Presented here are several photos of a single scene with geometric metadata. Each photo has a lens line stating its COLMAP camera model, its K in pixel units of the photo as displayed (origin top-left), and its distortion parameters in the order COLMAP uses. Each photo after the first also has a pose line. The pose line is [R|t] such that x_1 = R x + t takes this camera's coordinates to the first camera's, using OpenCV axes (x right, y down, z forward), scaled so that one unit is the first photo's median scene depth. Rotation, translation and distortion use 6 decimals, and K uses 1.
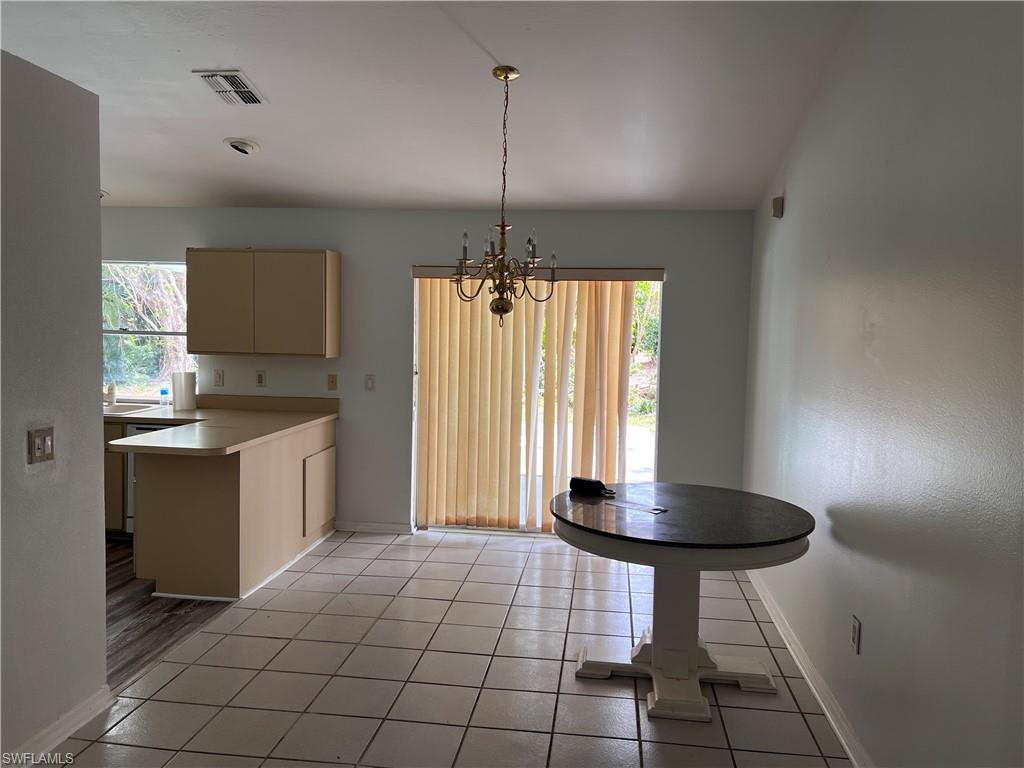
lens RADIAL K [[768.3, 0, 508.8], [0, 768.3, 372.4], [0, 0, 1]] dist [0.077928, -0.078116]
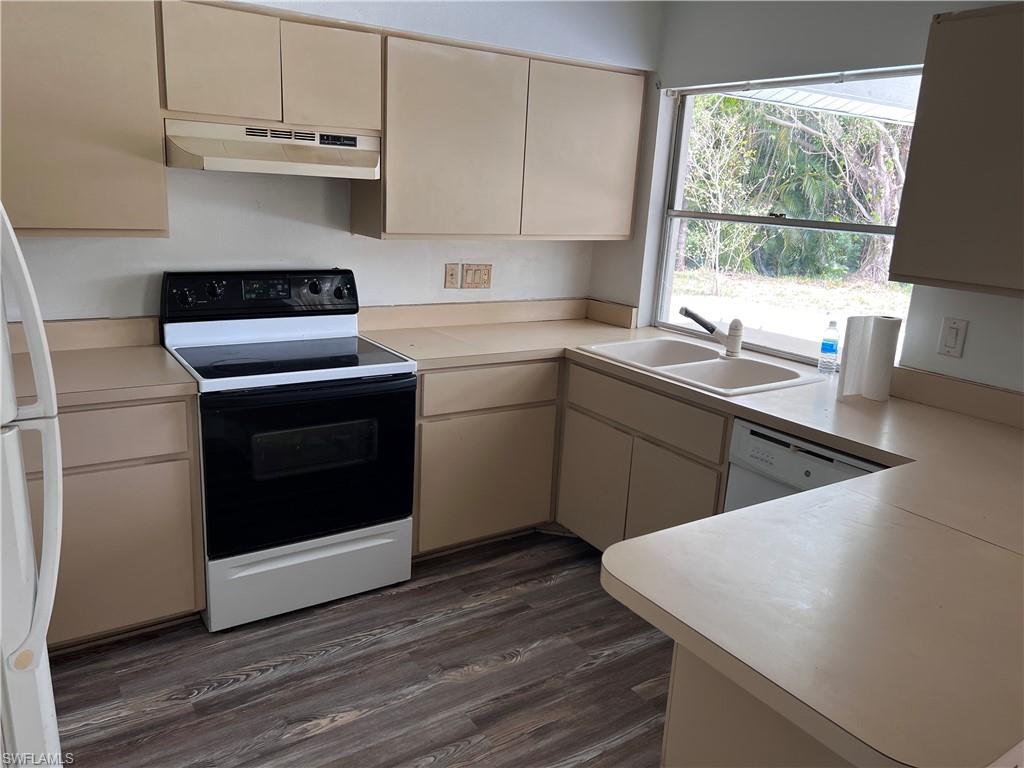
lens RADIAL K [[768.3, 0, 508.8], [0, 768.3, 372.4], [0, 0, 1]] dist [0.077928, -0.078116]
pose [[0.657496, 0.190296, -0.729032, -0.063244], [-0.082044, 0.979909, 0.181788, -0.009674], [0.748978, -0.059712, 0.659899, 0.154146]]
